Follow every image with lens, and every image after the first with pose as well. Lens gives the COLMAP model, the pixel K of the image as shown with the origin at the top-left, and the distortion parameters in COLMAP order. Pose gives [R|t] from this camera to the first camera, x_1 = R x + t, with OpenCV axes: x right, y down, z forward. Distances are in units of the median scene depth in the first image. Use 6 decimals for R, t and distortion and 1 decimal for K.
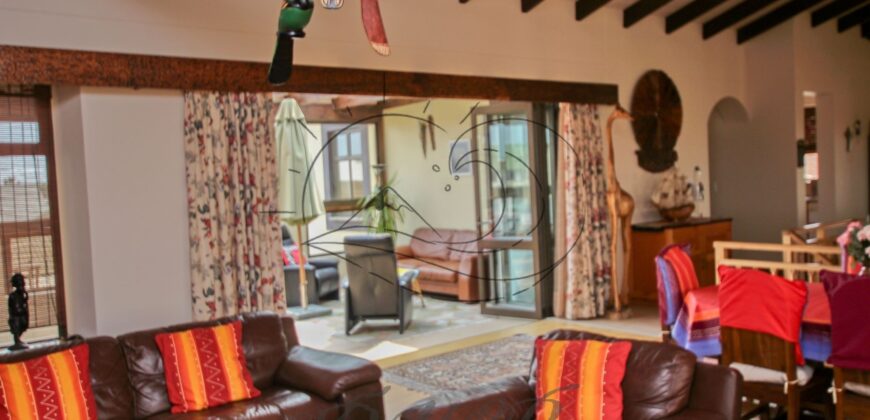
lens RADIAL K [[759.4, 0, 435.0], [0, 759.4, 210.0], [0, 0, 1]] dist [0.026737, 0.012601]
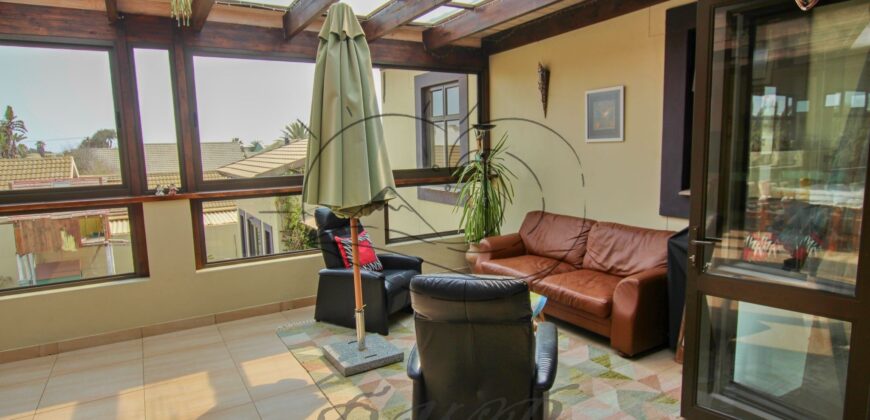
lens RADIAL K [[481.5, 0, 435.0], [0, 481.5, 210.0], [0, 0, 1]] dist [-0.008695, -0.000285]
pose [[0.988820, 0.039179, -0.143874, -0.047531], [-0.026248, 0.995532, 0.090698, -0.016517], [0.146784, -0.085908, 0.985431, 0.510223]]
